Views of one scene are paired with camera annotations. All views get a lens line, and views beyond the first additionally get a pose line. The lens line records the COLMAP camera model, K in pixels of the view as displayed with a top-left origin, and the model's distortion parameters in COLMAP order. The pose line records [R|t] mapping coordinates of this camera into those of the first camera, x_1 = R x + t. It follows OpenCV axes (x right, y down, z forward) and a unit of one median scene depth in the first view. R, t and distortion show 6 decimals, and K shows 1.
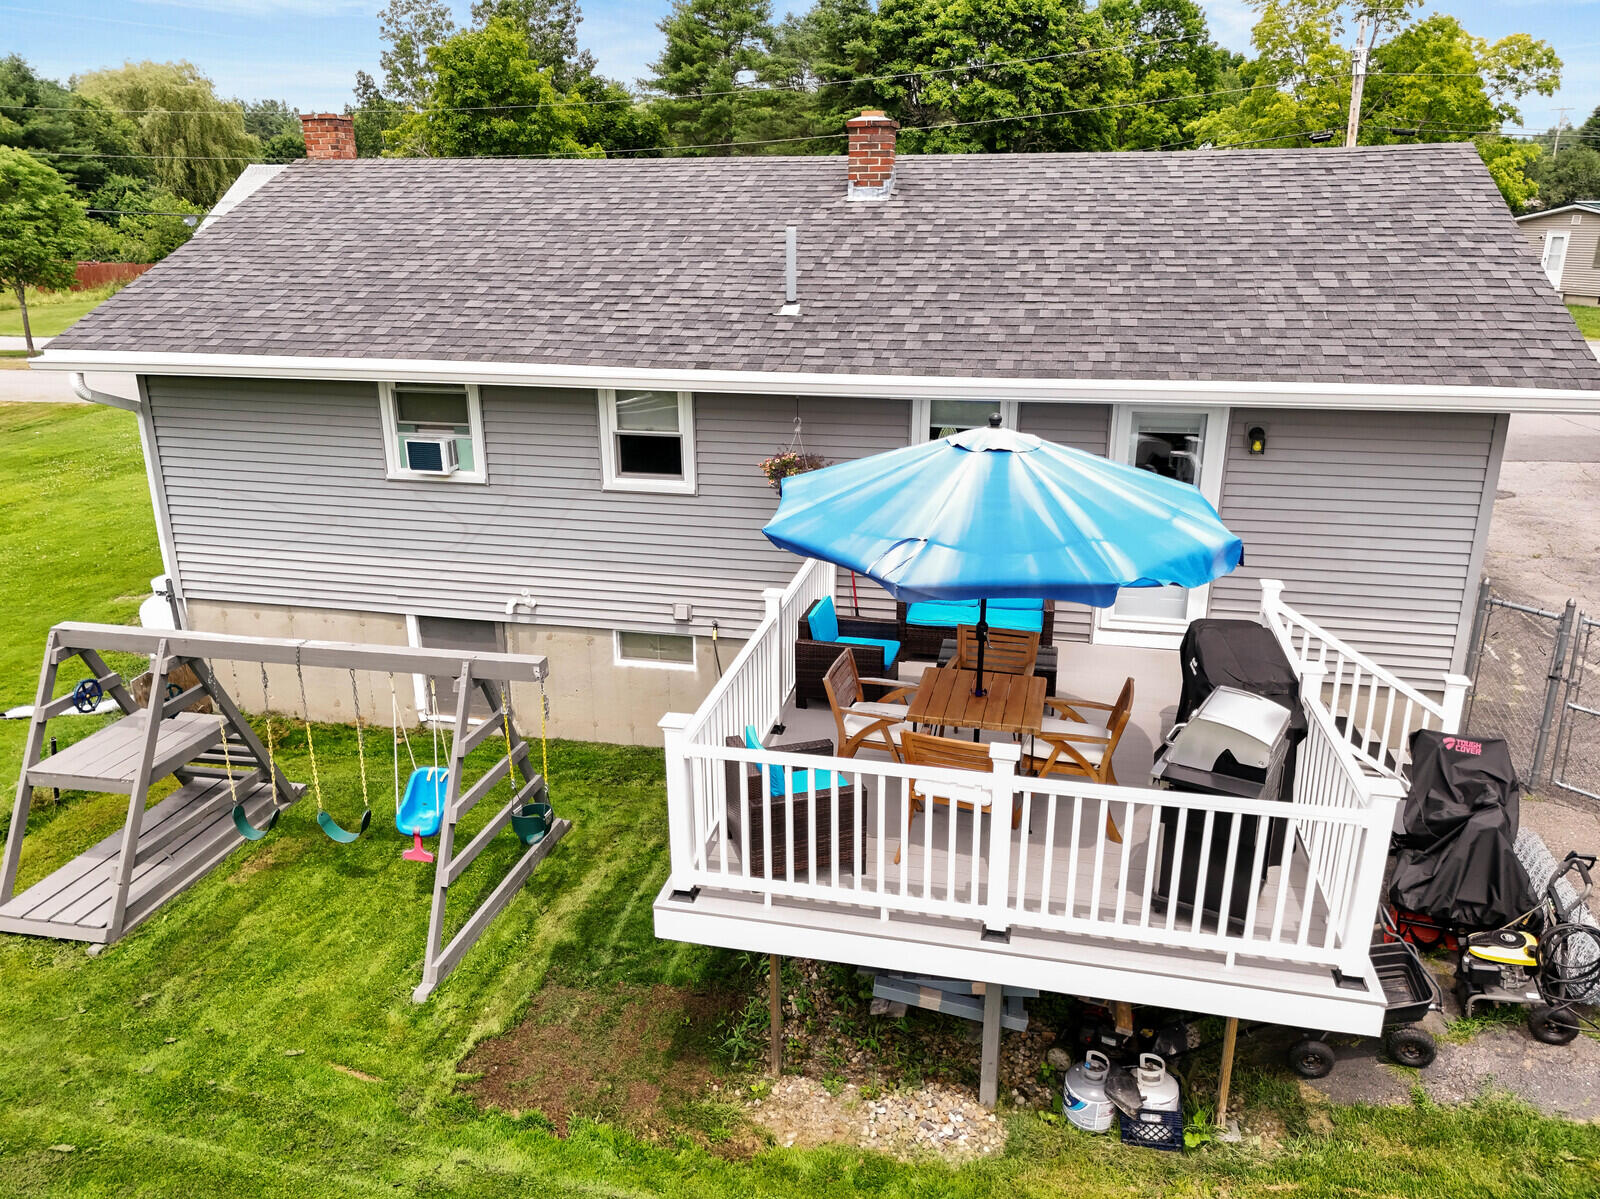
lens RADIAL K [[1163.7, 0, 800.0], [0, 1163.7, 599.5], [0, 0, 1]] dist [0.064803, -0.054779]
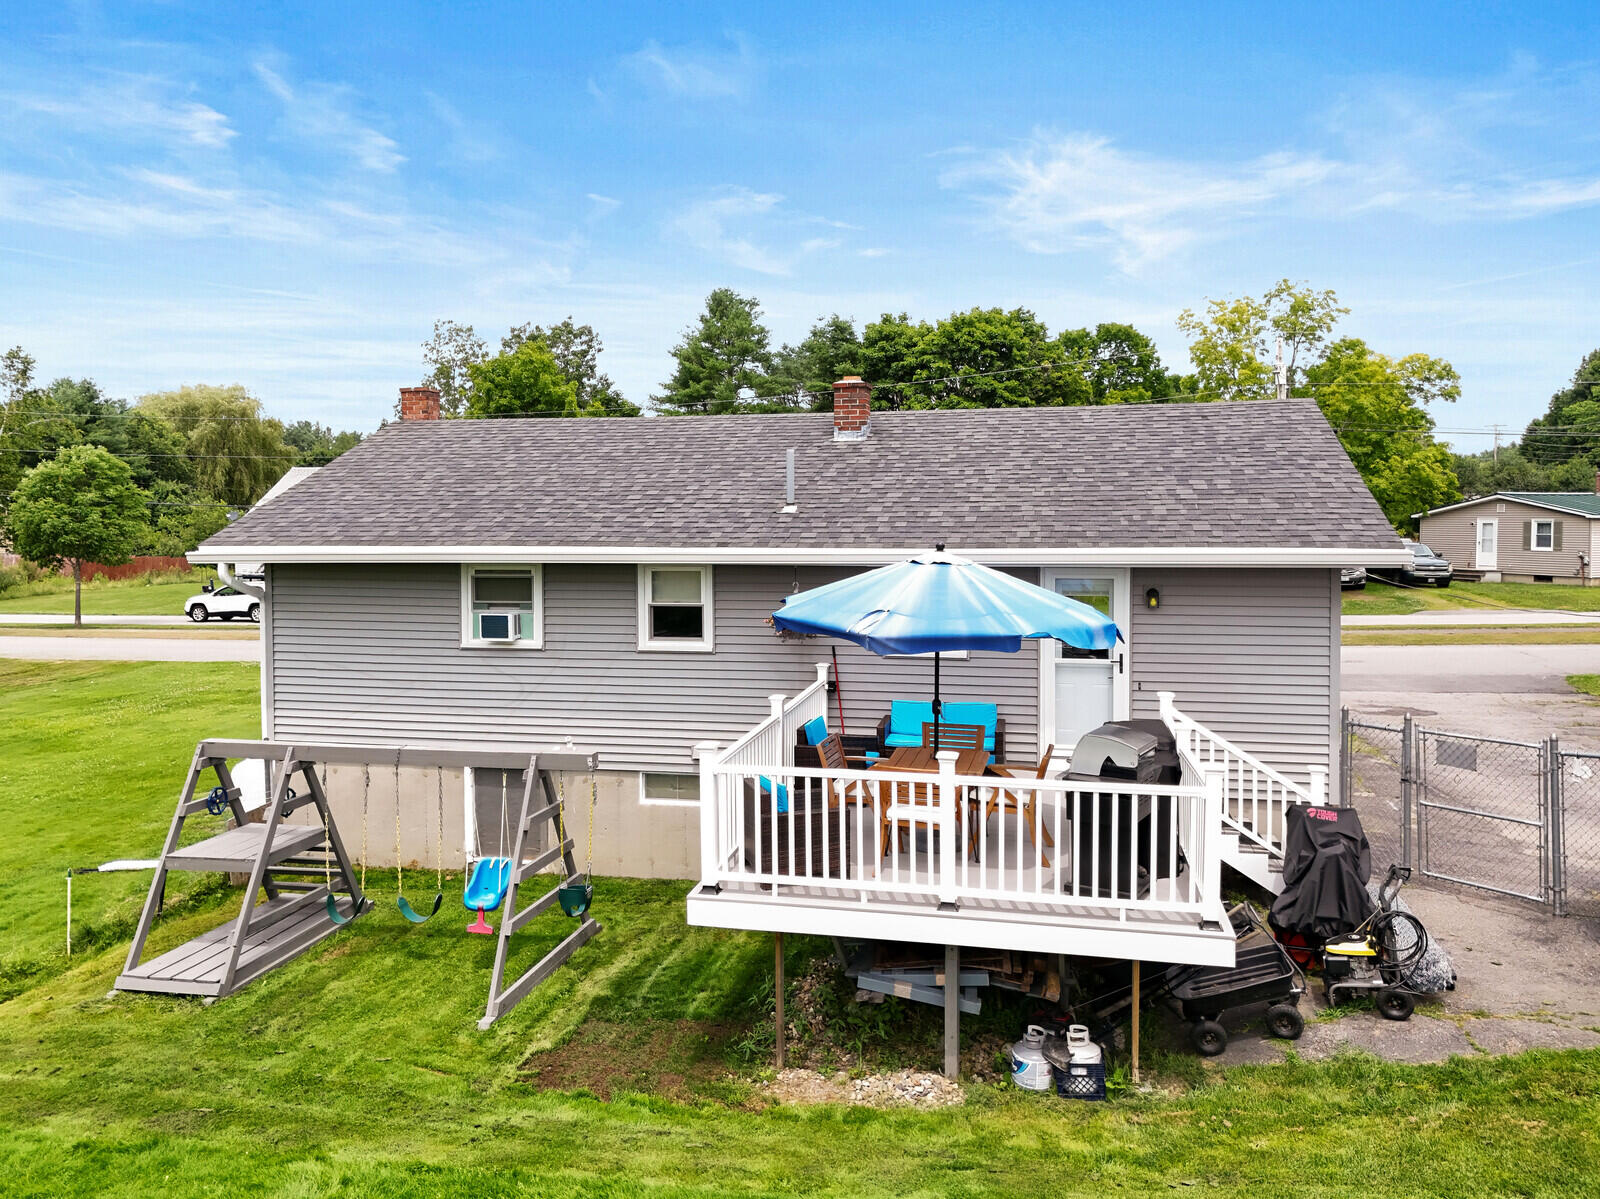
lens RADIAL K [[1178.1, 0, 797.8], [0, 1178.1, 575.6], [0, 0, 1]] dist [0.070941, -0.064983]
pose [[0.999996, -0.001130, 0.002605, -0.003390], [0.001790, 0.962989, -0.269533, 0.186735], [-0.002204, 0.269537, 0.962988, -0.251392]]
